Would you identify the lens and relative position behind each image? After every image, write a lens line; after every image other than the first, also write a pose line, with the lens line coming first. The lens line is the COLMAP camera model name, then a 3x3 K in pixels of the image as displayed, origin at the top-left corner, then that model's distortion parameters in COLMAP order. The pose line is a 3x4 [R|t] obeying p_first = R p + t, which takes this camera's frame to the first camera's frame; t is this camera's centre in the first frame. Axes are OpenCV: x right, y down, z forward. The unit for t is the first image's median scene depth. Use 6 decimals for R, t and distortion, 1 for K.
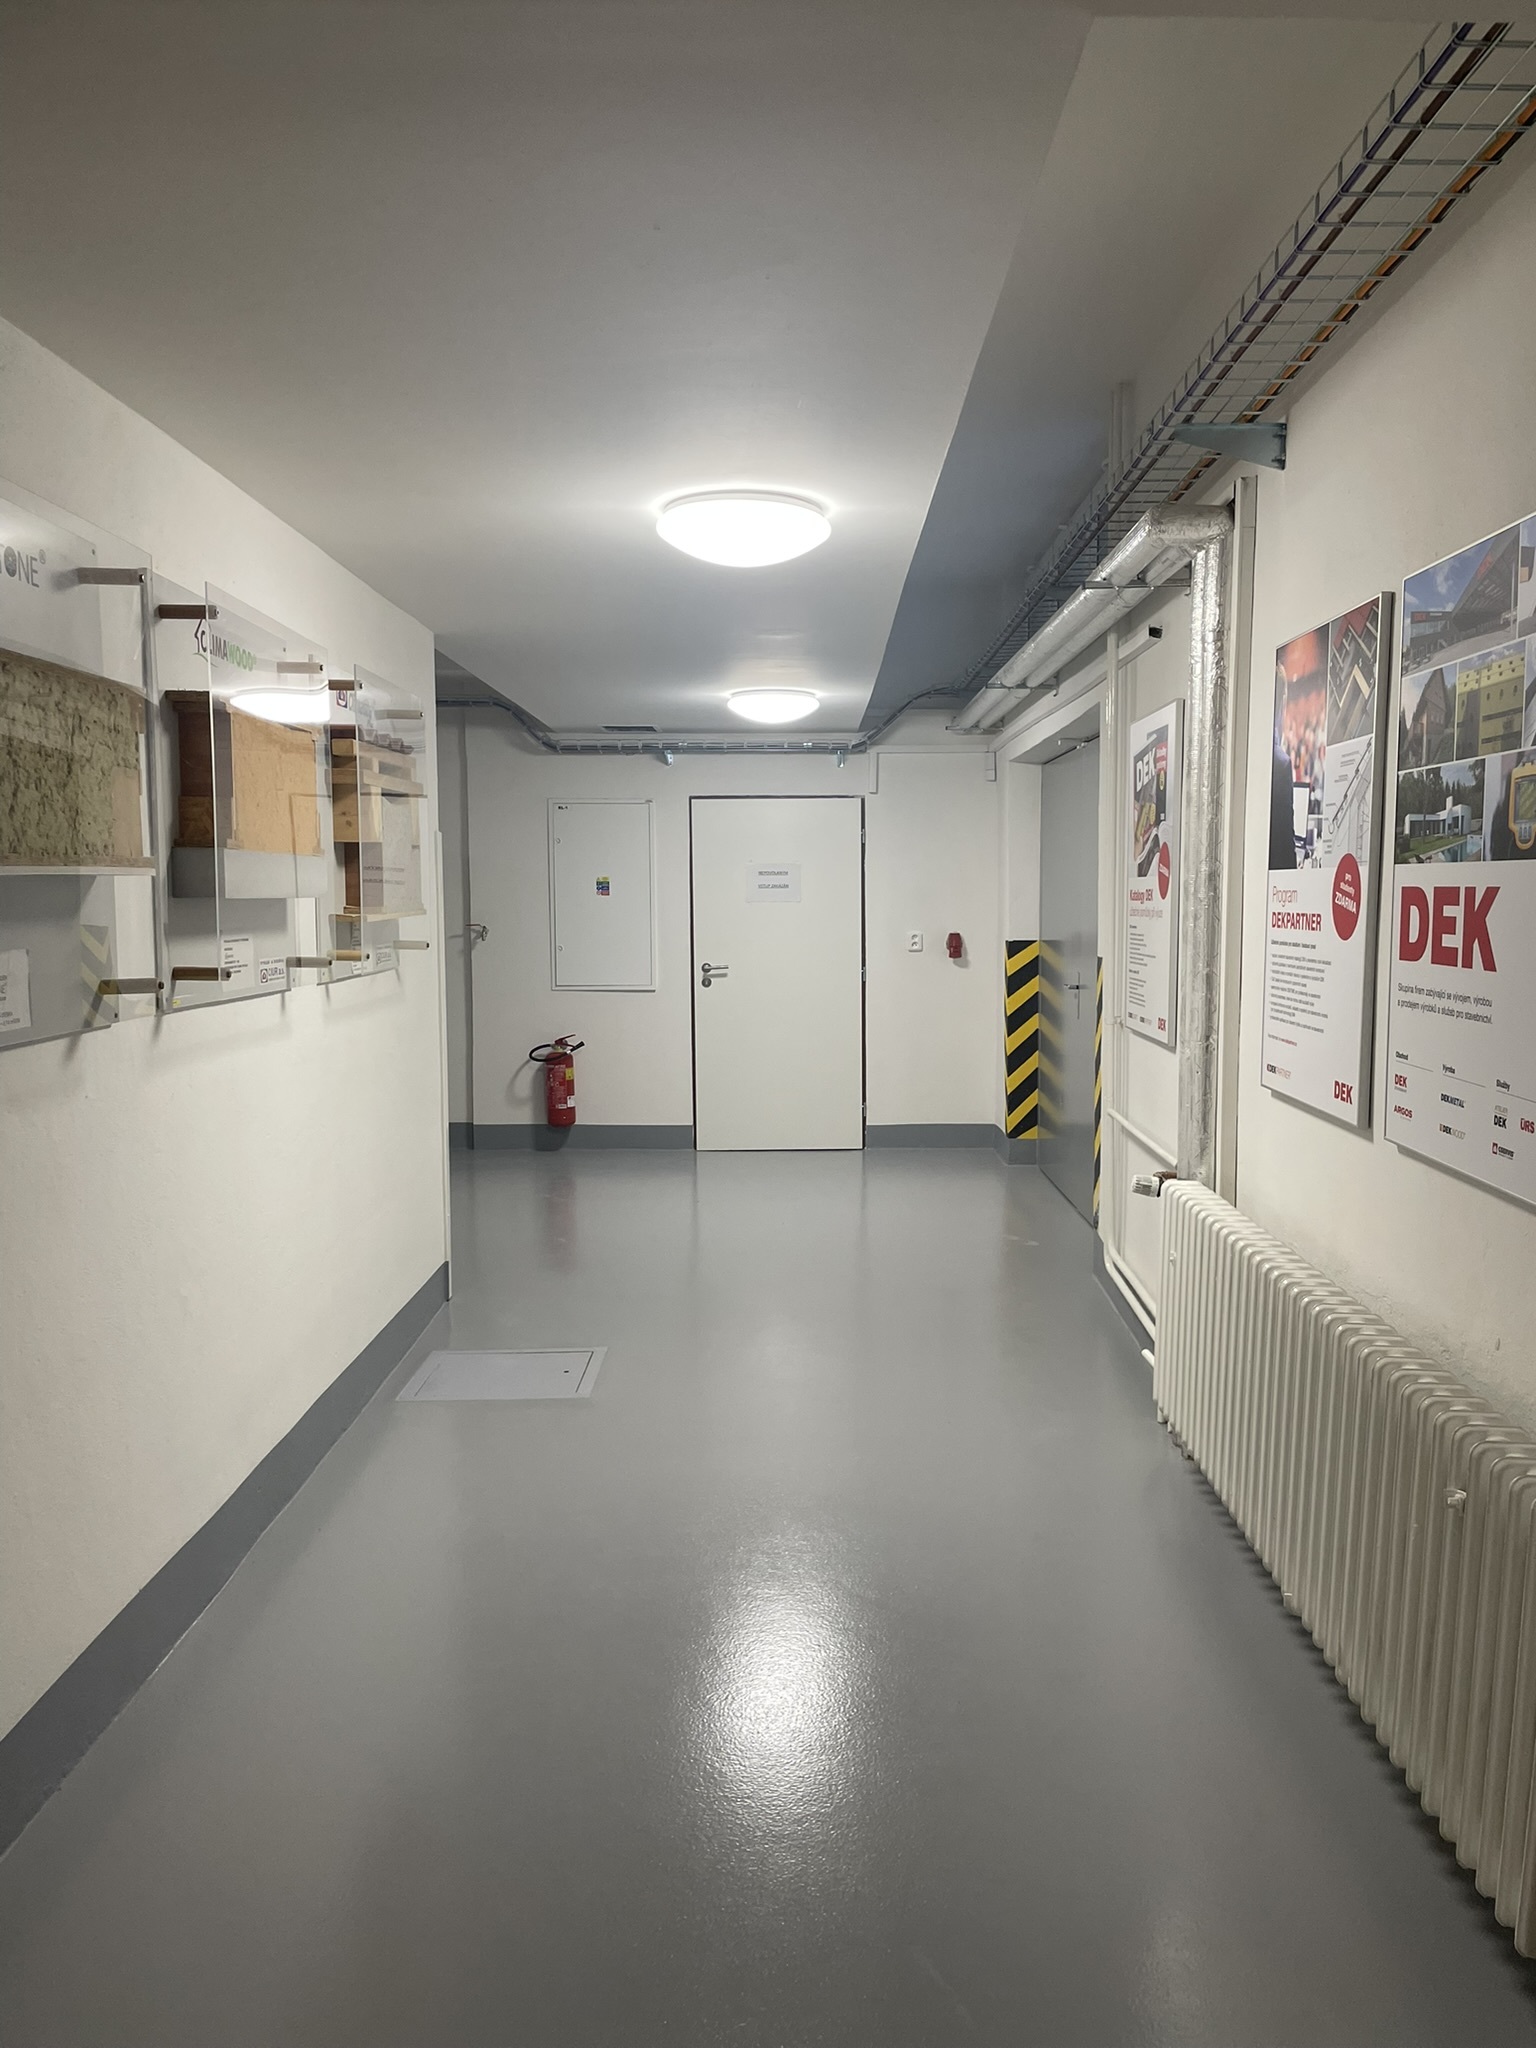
lens RADIAL K [[1543.3, 0, 775.6], [0, 1543.3, 1034.4], [0, 0, 1]] dist [-0.010523, -0.007493]
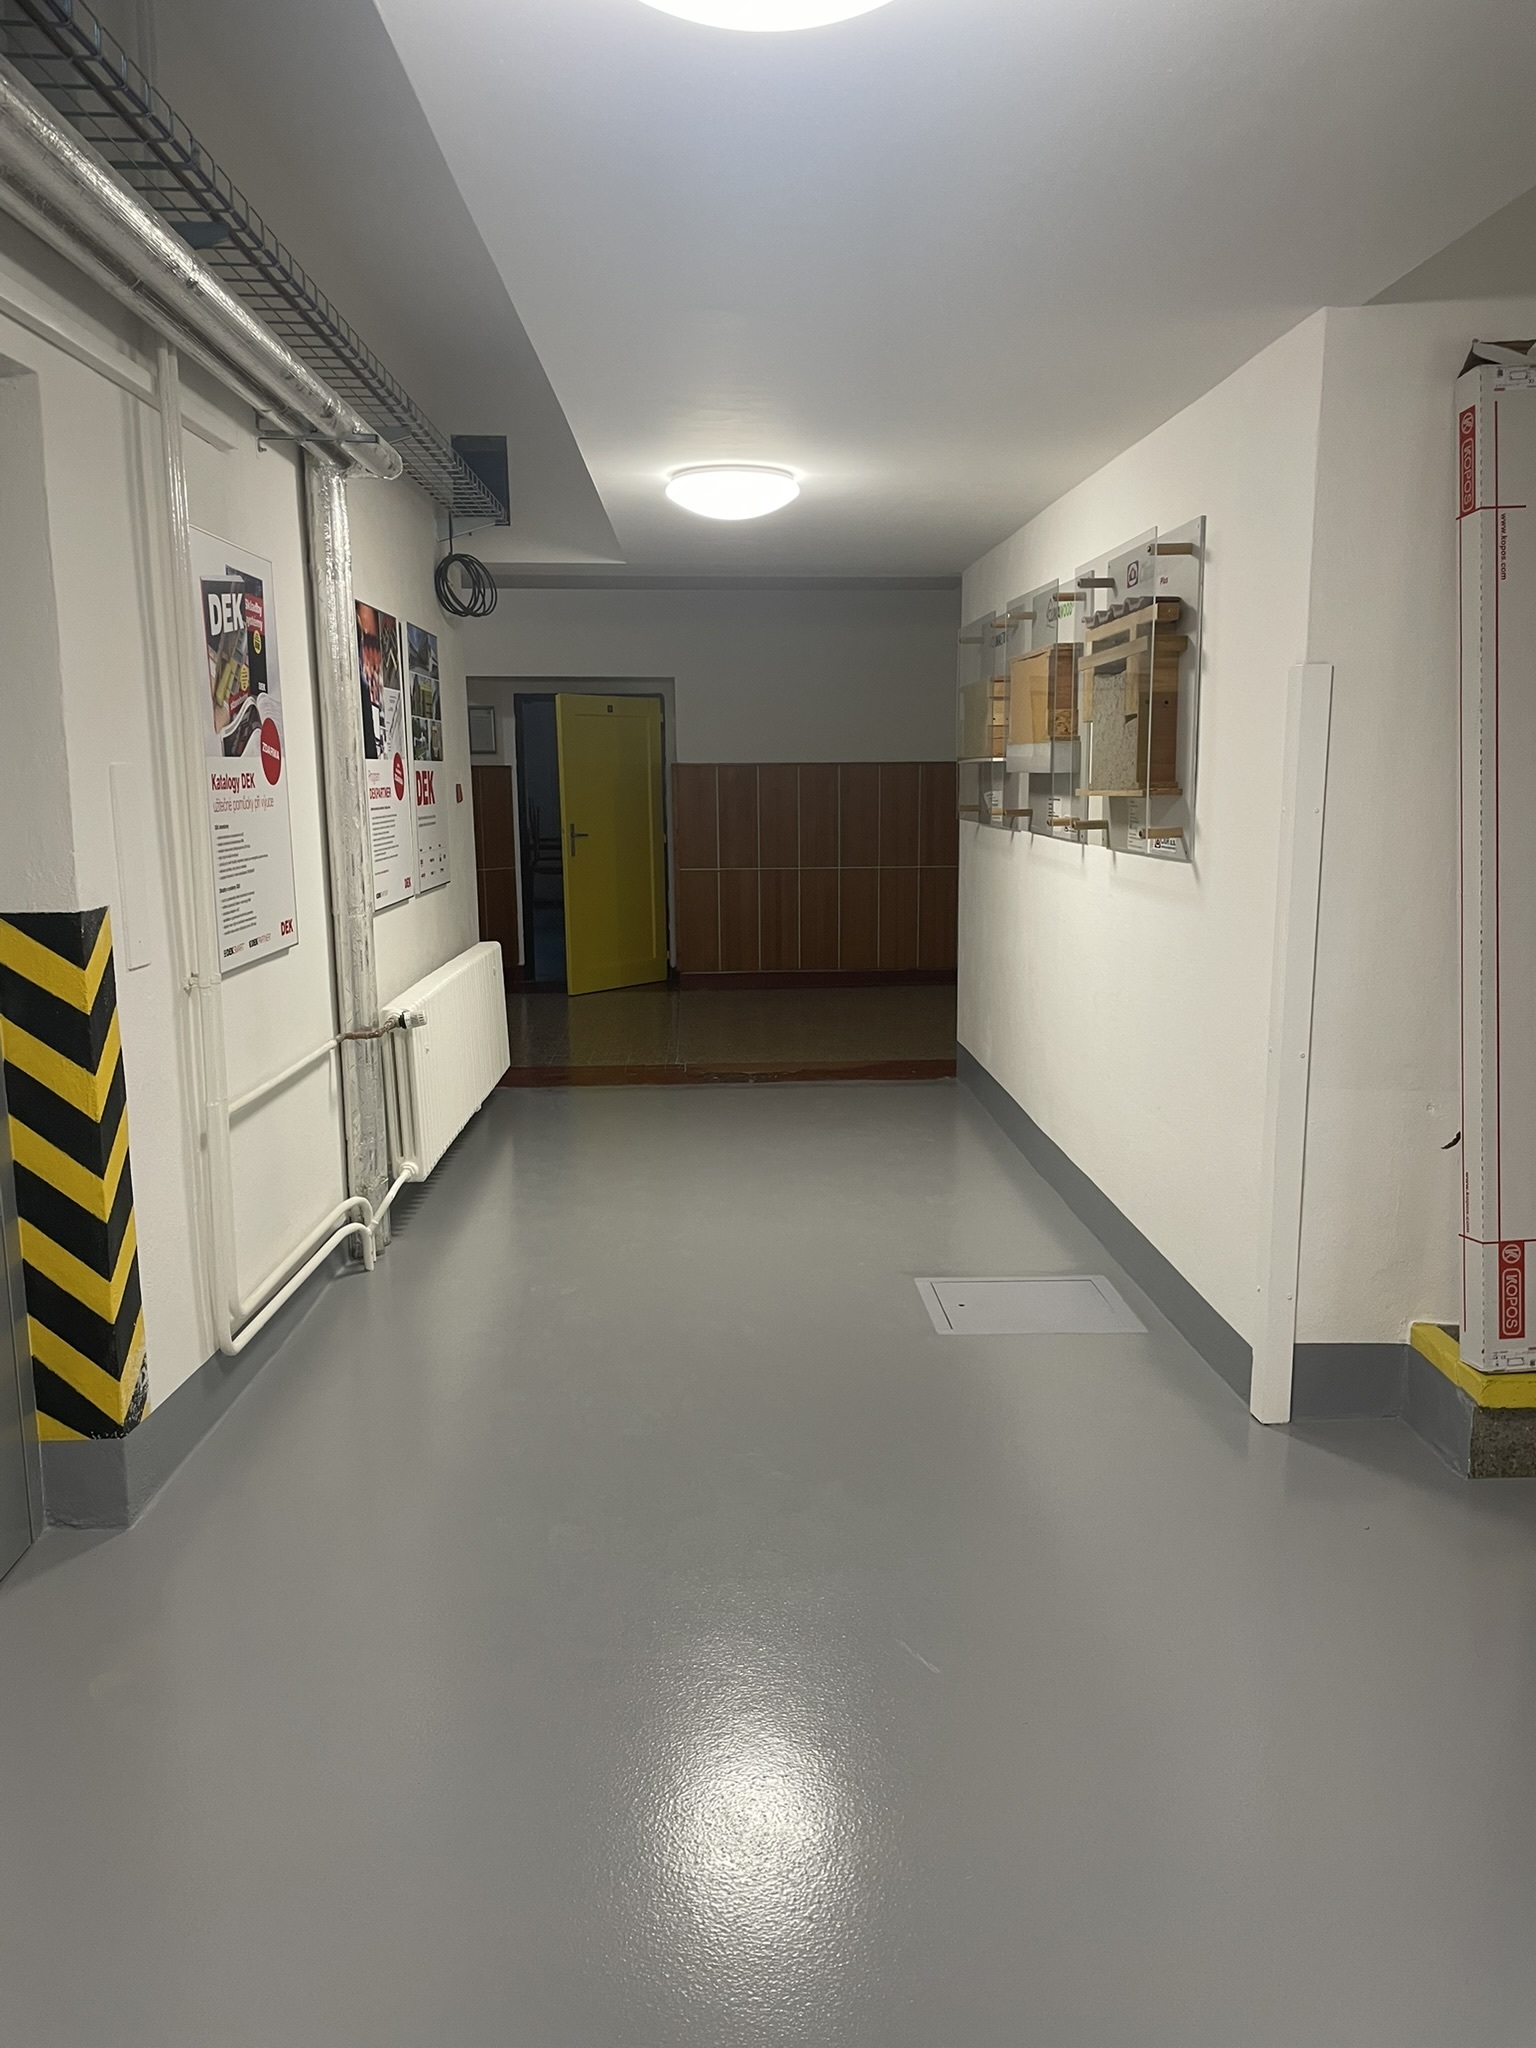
lens RADIAL K [[1543.3, 0, 782.1], [0, 1543.3, 1023.2], [0, 0, 1]] dist [-0.010523, -0.007493]
pose [[-0.998318, 0.016941, -0.055453, 0.016133], [0.002321, 0.967274, 0.253722, -0.177748], [0.057937, 0.253166, -0.965686, 1.892710]]
